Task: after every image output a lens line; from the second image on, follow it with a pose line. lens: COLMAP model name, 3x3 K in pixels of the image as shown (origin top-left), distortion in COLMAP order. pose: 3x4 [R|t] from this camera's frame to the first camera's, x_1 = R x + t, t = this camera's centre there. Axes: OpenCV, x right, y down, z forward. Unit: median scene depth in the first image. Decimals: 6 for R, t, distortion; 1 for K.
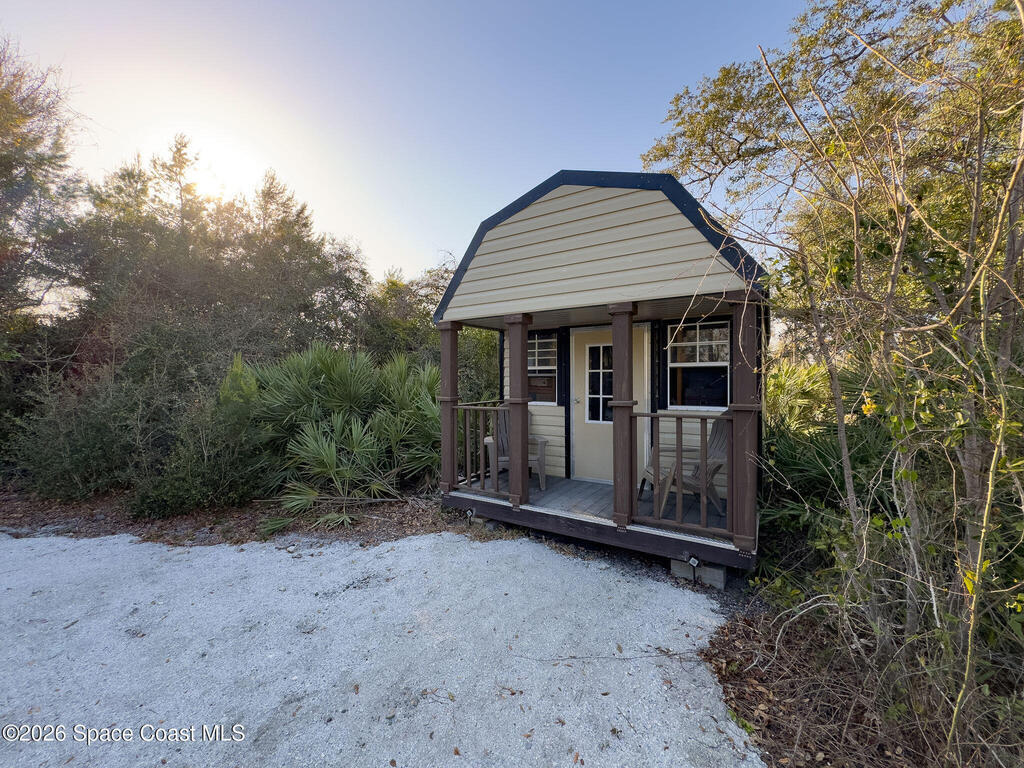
lens RADIAL K [[406.2, 0, 512.0], [0, 406.2, 384.0], [0, 0, 1]] dist [-0.001126, 0.000007]
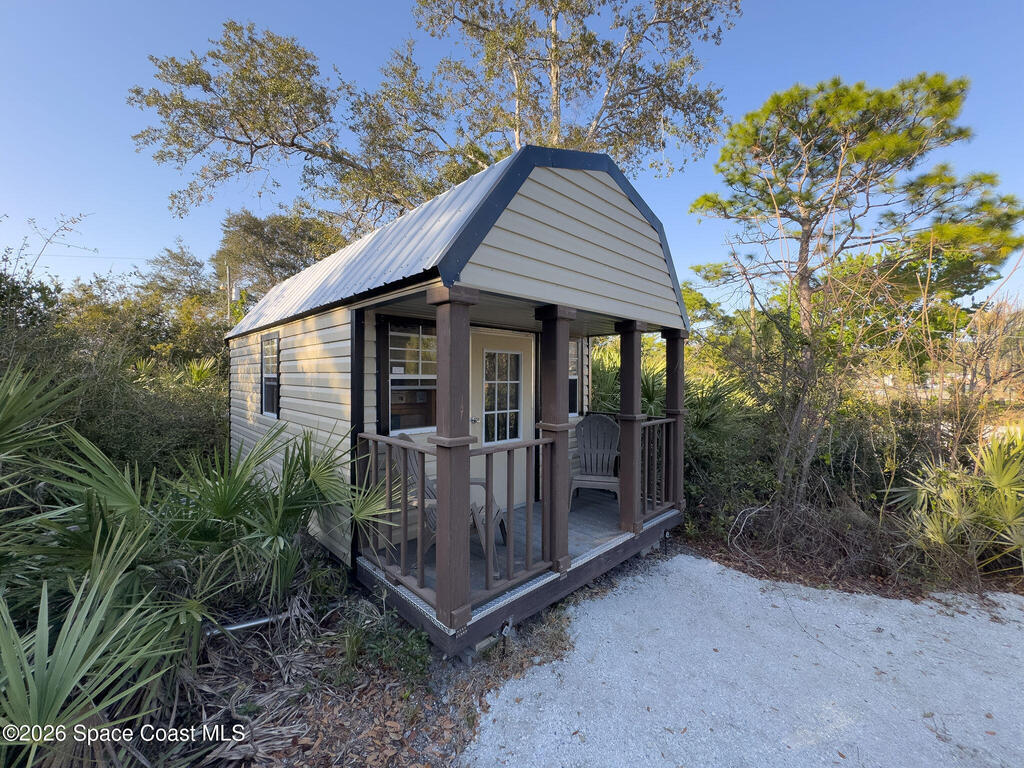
lens RADIAL K [[406.2, 0, 512.0], [0, 406.2, 384.0], [0, 0, 1]] dist [-0.001126, 0.000007]
pose [[0.230887, -0.009023, 0.972939, -0.641791], [0.008160, 0.999940, 0.007337, -0.037077], [-0.972946, 0.006245, 0.230947, 0.829126]]
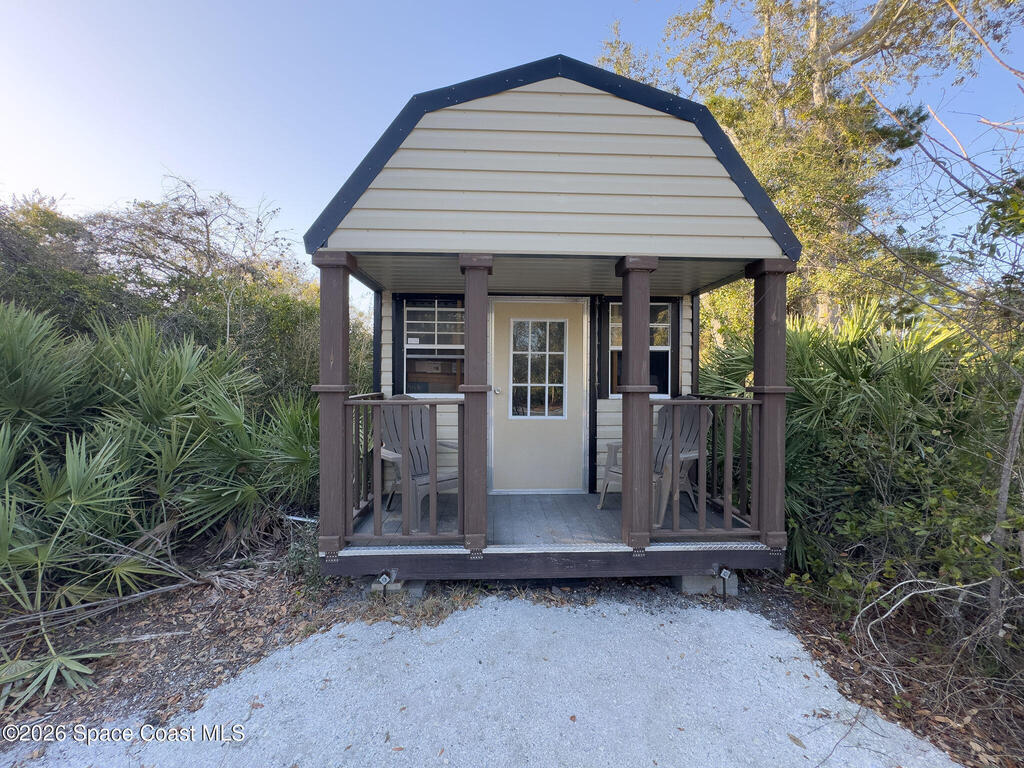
lens RADIAL K [[406.2, 0, 512.0], [0, 406.2, 384.0], [0, 0, 1]] dist [-0.001126, 0.000007]
pose [[0.820512, 0.001106, 0.571628, -0.282524], [-0.002076, 0.999997, 0.001046, 0.029933], [-0.571625, -0.002045, 0.820512, 0.394017]]
